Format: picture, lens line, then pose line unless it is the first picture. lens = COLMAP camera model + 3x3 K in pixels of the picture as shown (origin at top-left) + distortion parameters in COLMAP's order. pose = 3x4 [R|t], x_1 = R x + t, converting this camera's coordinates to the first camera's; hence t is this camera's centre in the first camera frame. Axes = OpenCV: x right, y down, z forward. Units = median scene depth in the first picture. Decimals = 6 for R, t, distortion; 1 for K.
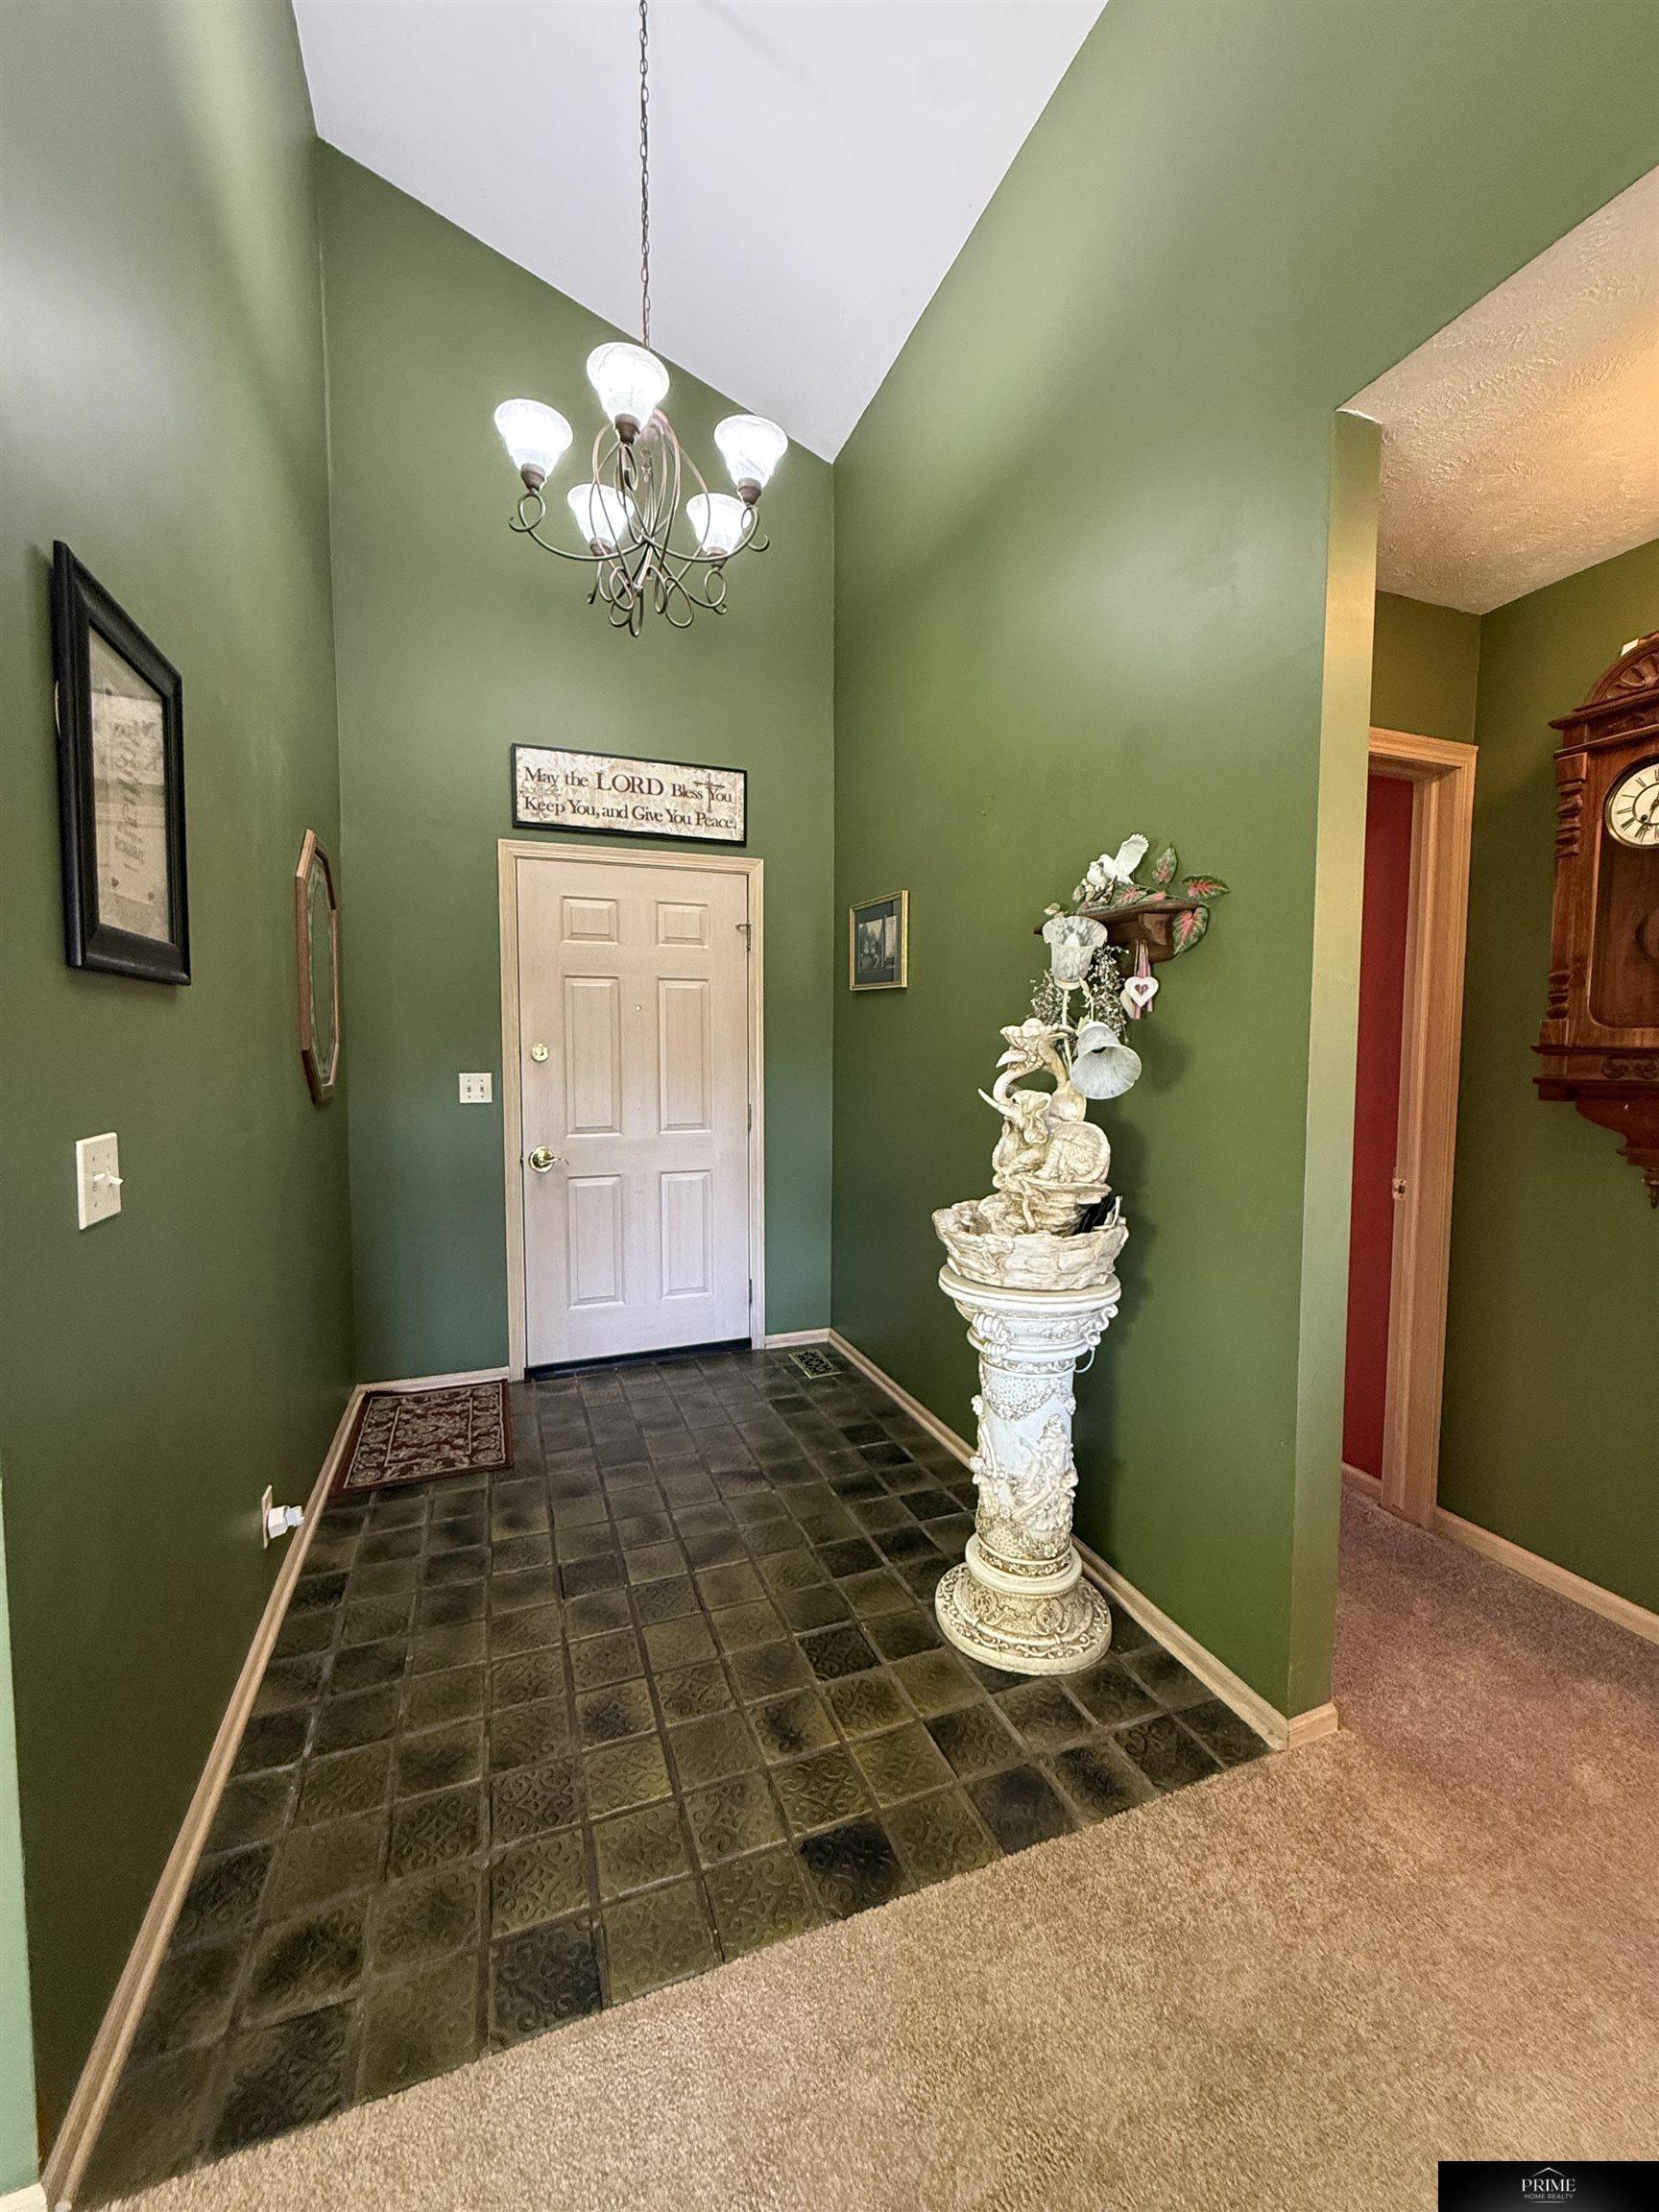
lens RADIAL K [[876.8, 0, 829.4], [0, 876.8, 1100.8], [0, 0, 1]] dist [-0.005556, 0.000138]
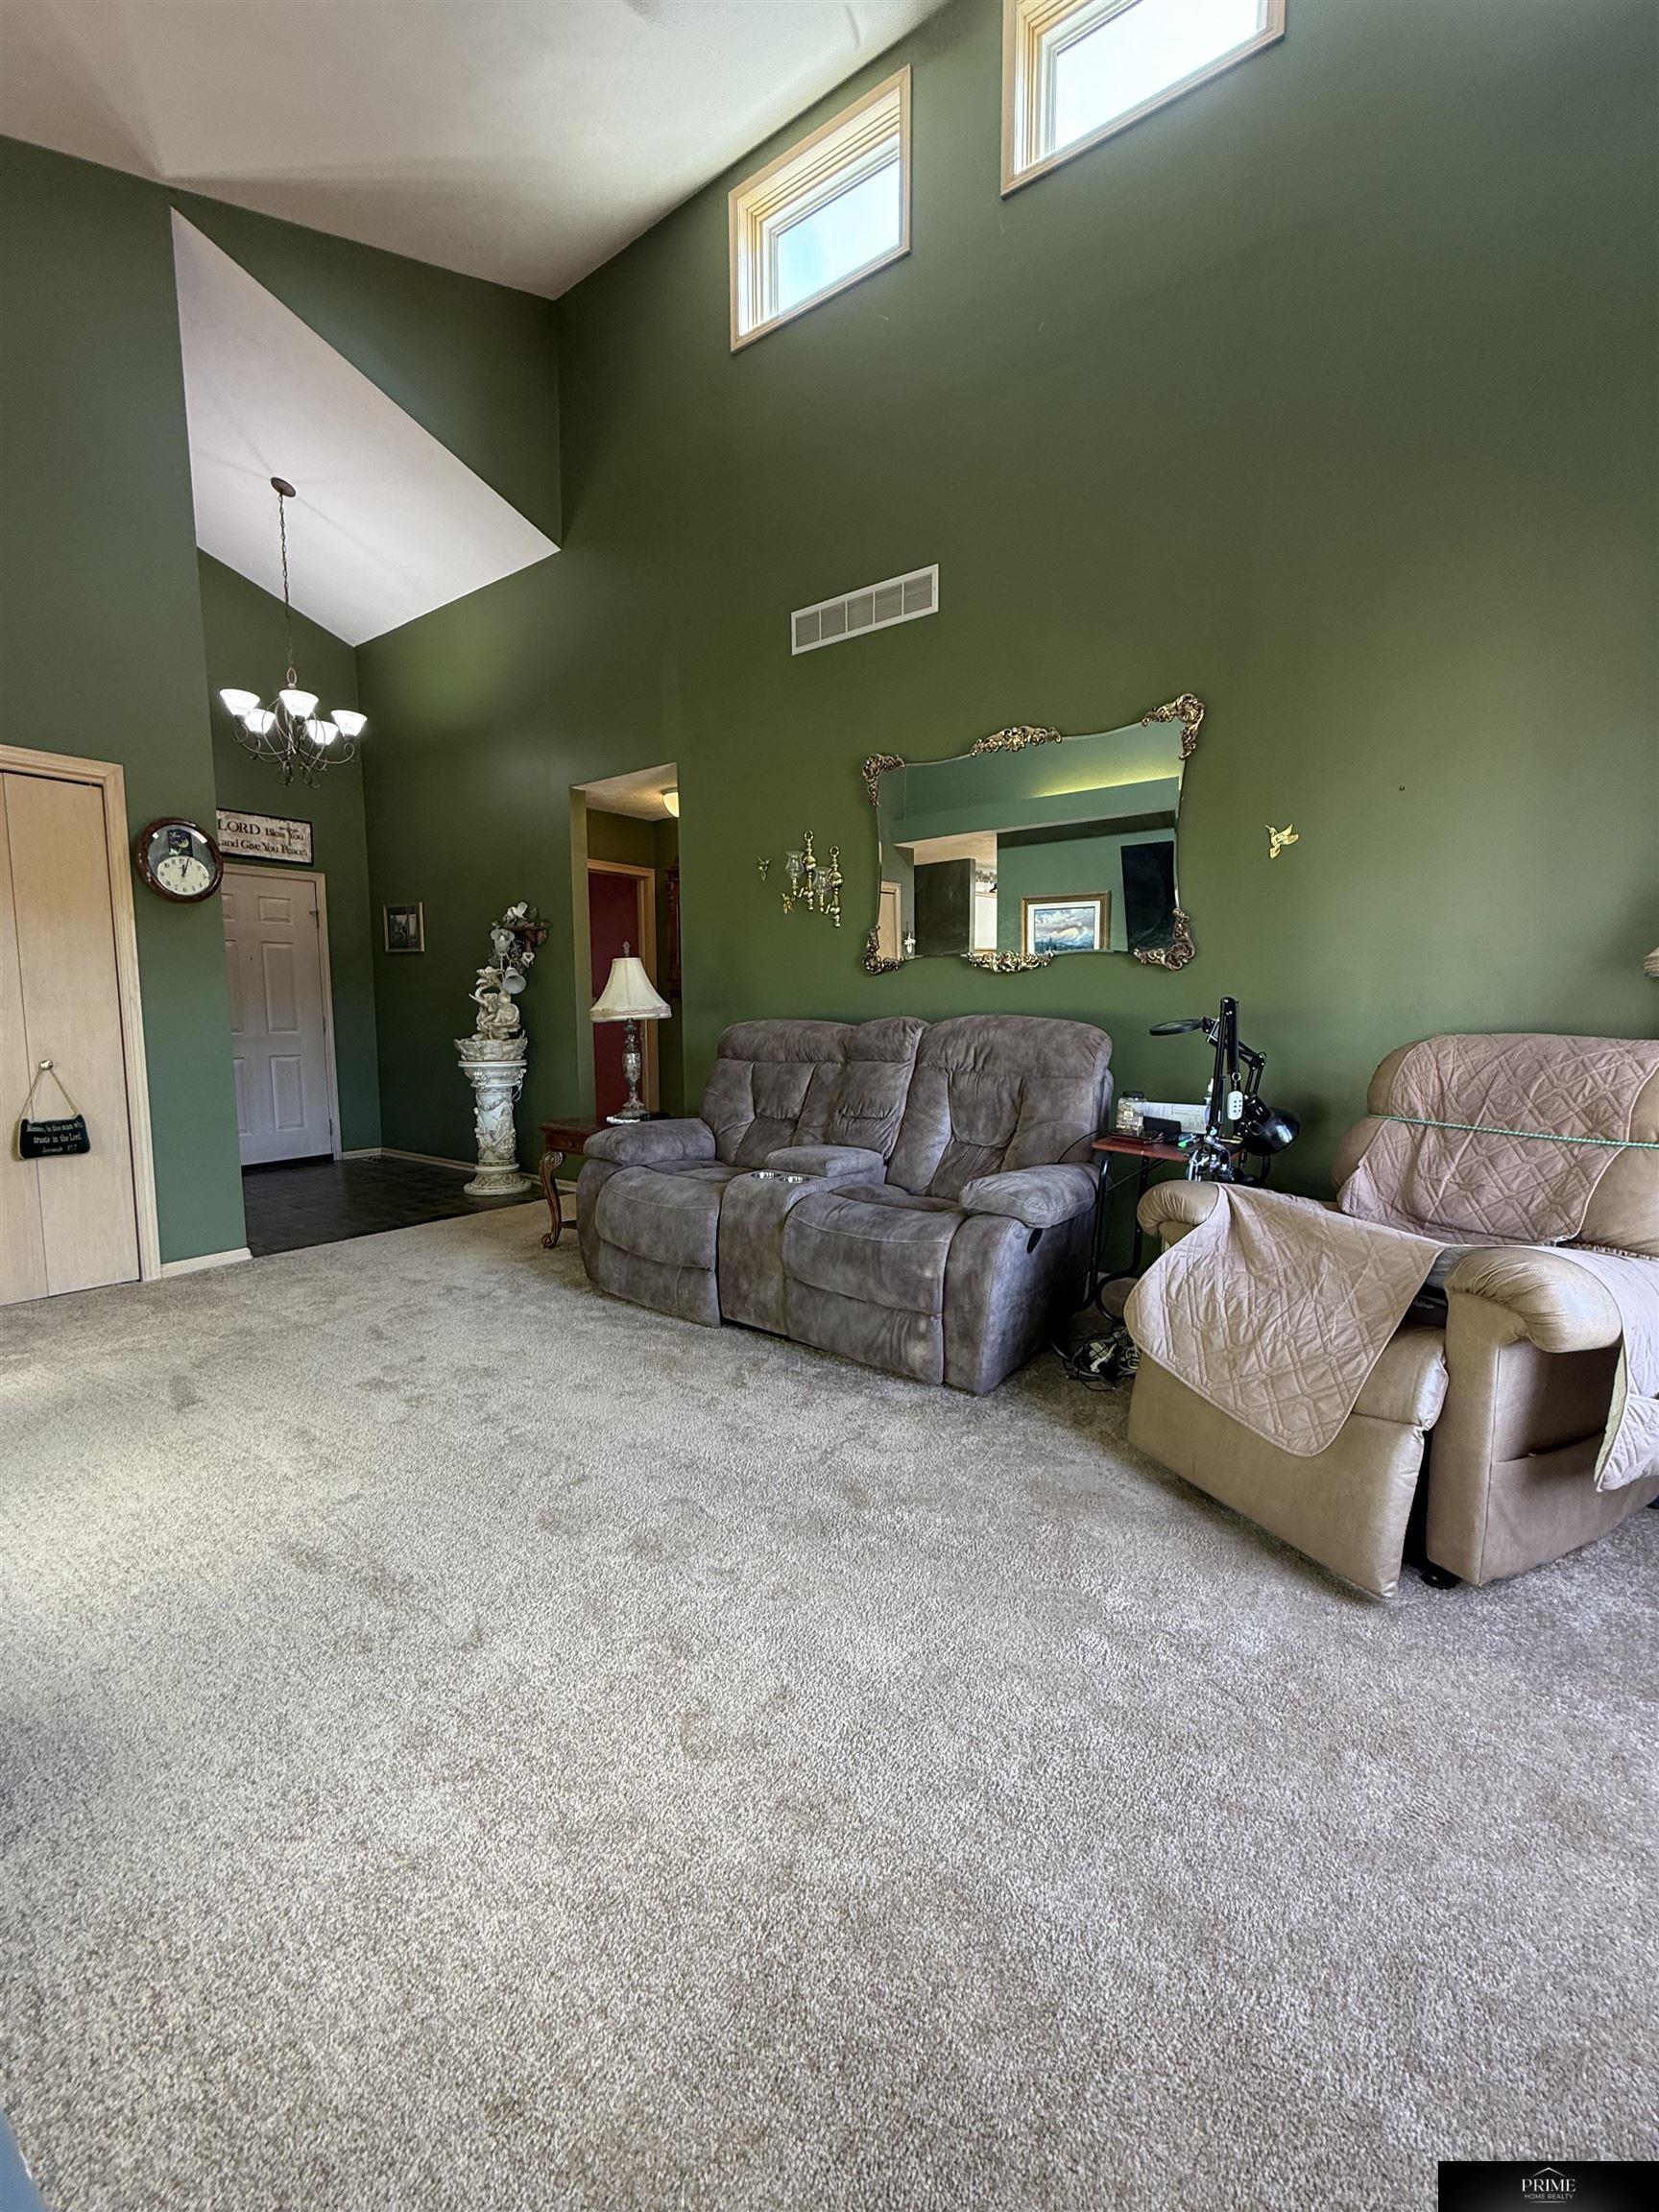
lens RADIAL K [[876.8, 0, 833.4], [0, 876.8, 1096.8], [0, 0, 1]] dist [-0.005556, 0.000138]
pose [[0.834939, -0.063200, 0.546701, -0.382215], [0.039835, 0.997719, 0.054501, 0.201374], [-0.548898, -0.023727, 0.835552, -1.844616]]
